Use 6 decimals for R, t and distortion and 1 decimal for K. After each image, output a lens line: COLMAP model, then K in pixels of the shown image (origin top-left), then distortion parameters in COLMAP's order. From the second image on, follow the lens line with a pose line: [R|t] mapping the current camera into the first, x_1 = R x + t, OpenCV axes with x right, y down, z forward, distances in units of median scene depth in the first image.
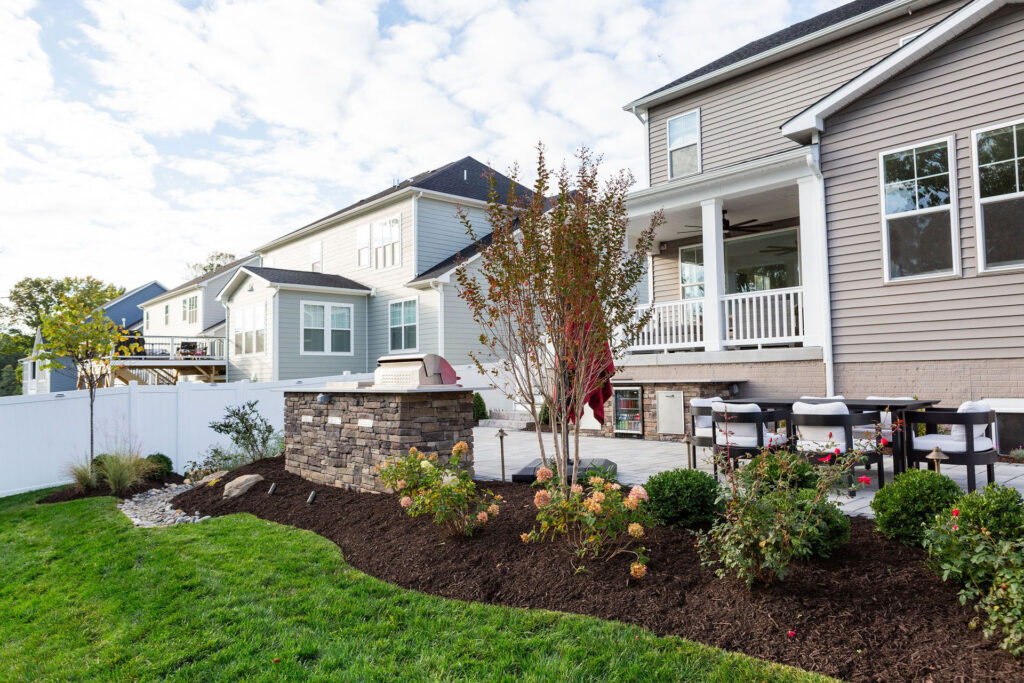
lens RADIAL K [[685.4, 0, 512.0], [0, 685.4, 341.5], [0, 0, 1]] dist [-0.010687, -0.001339]
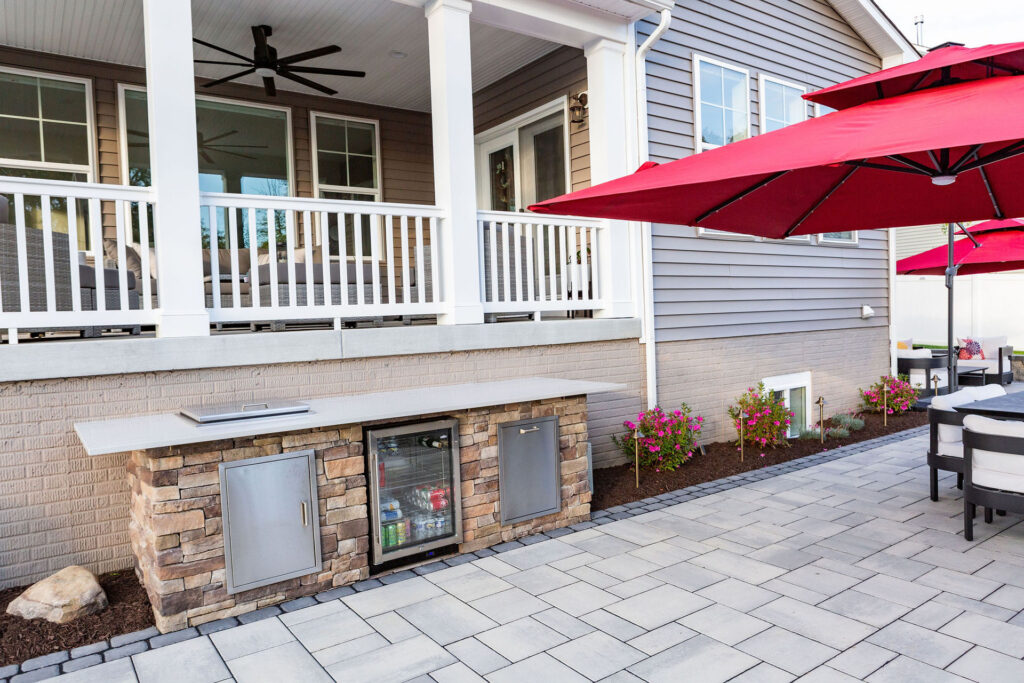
lens RADIAL K [[685.4, 0, 512.0], [0, 685.4, 341.5], [0, 0, 1]] dist [-0.010687, -0.001339]
pose [[0.108982, -0.004651, 0.994033, -0.165765], [-0.002030, 0.999986, 0.004902, 0.023484], [-0.994042, -0.002552, 0.108971, 0.912517]]
